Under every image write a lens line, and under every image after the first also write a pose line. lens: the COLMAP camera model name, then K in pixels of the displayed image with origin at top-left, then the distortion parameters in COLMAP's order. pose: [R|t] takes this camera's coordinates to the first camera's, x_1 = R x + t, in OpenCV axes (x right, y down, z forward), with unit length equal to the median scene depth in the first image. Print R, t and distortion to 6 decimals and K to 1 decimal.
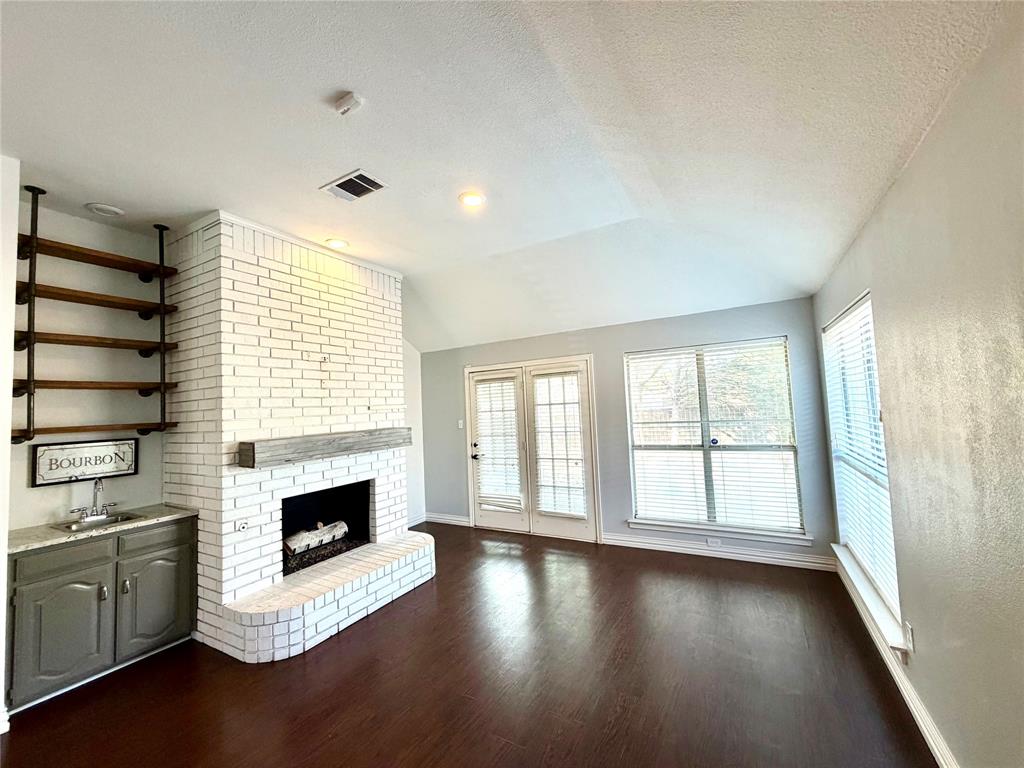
lens RADIAL K [[409.0, 0, 510.6], [0, 409.0, 383.6], [0, 0, 1]] dist [0.000773, -0.000141]
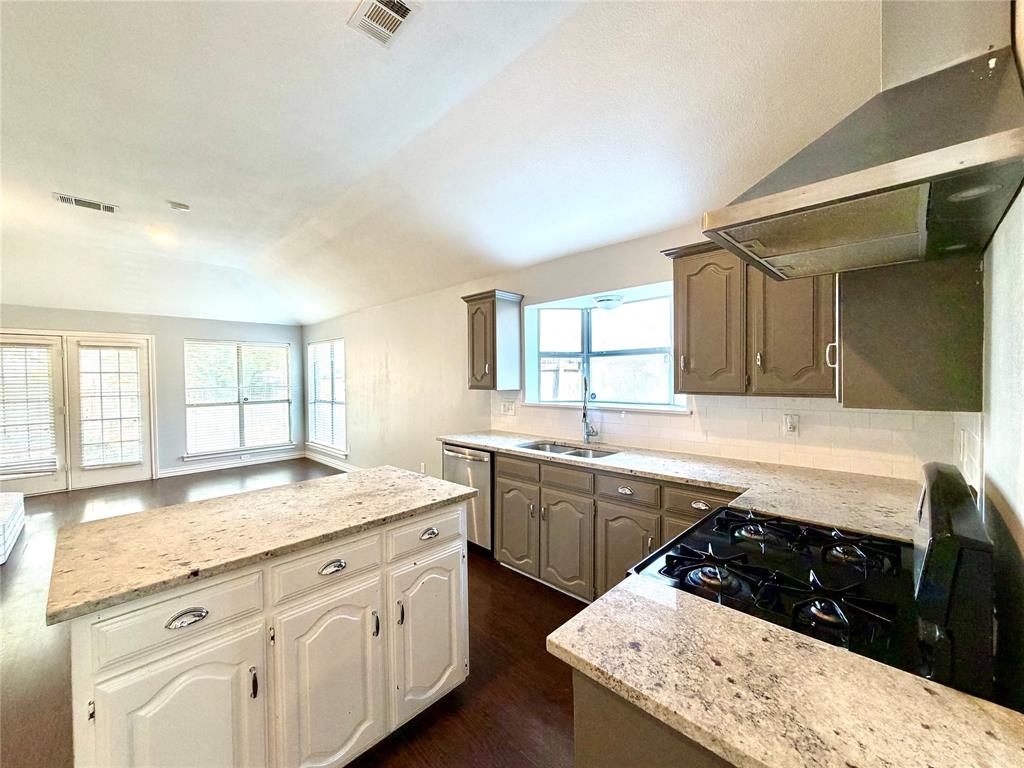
lens RADIAL K [[409.0, 0, 510.6], [0, 409.0, 383.6], [0, 0, 1]] dist [0.000773, -0.000141]
pose [[0.252381, 0.027577, 0.967235, -0.899658], [-0.059036, 0.998171, -0.013055, 0.035832], [-0.965825, -0.053806, 0.253547, -0.501658]]
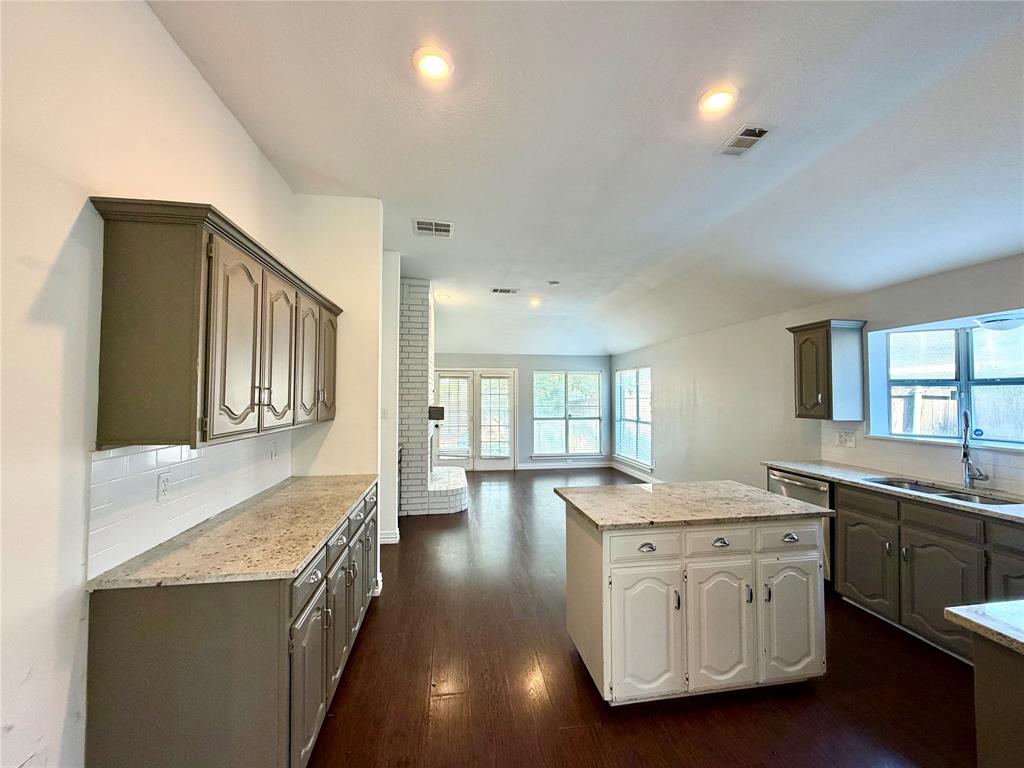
lens RADIAL K [[409.0, 0, 510.6], [0, 409.0, 383.6], [0, 0, 1]] dist [0.000773, -0.000141]
pose [[0.782156, 0.067220, 0.619446, -1.132598], [-0.075943, 0.997036, -0.012304, 0.025011], [-0.618437, -0.037419, 0.784943, -0.506080]]
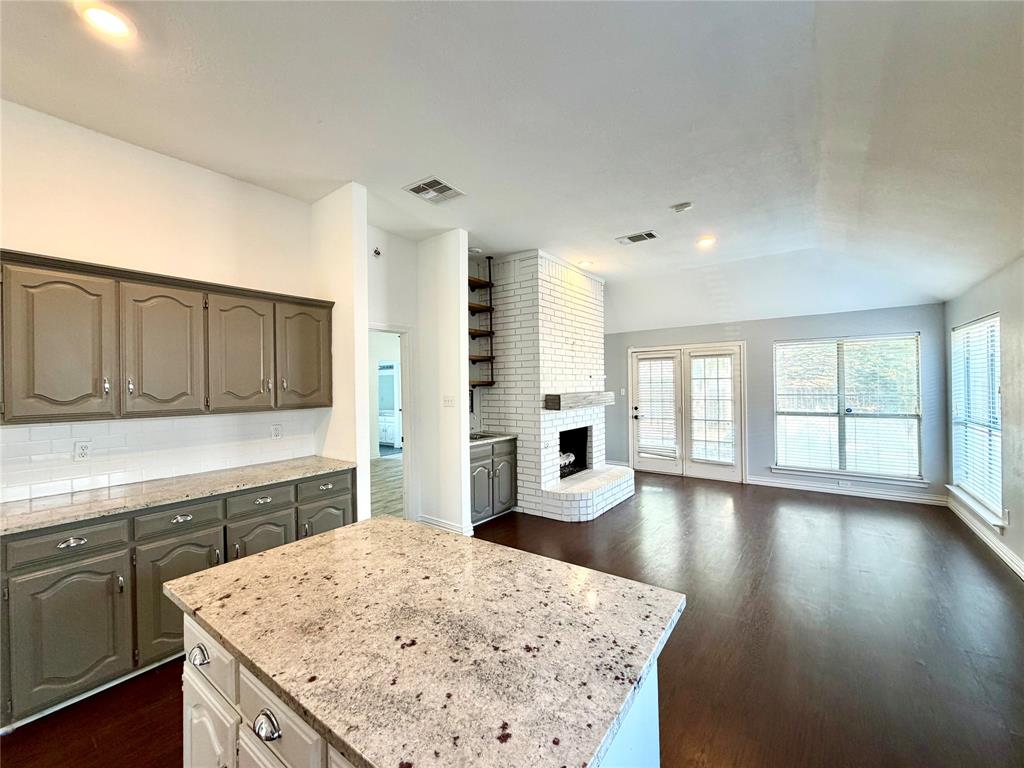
lens RADIAL K [[409.0, 0, 510.6], [0, 409.0, 383.6], [0, 0, 1]] dist [0.000773, -0.000141]
pose [[0.991888, 0.034057, -0.122464, -0.446066], [-0.026536, 0.997690, 0.062528, 0.001600], [0.124311, -0.058771, 0.990501, -0.461102]]
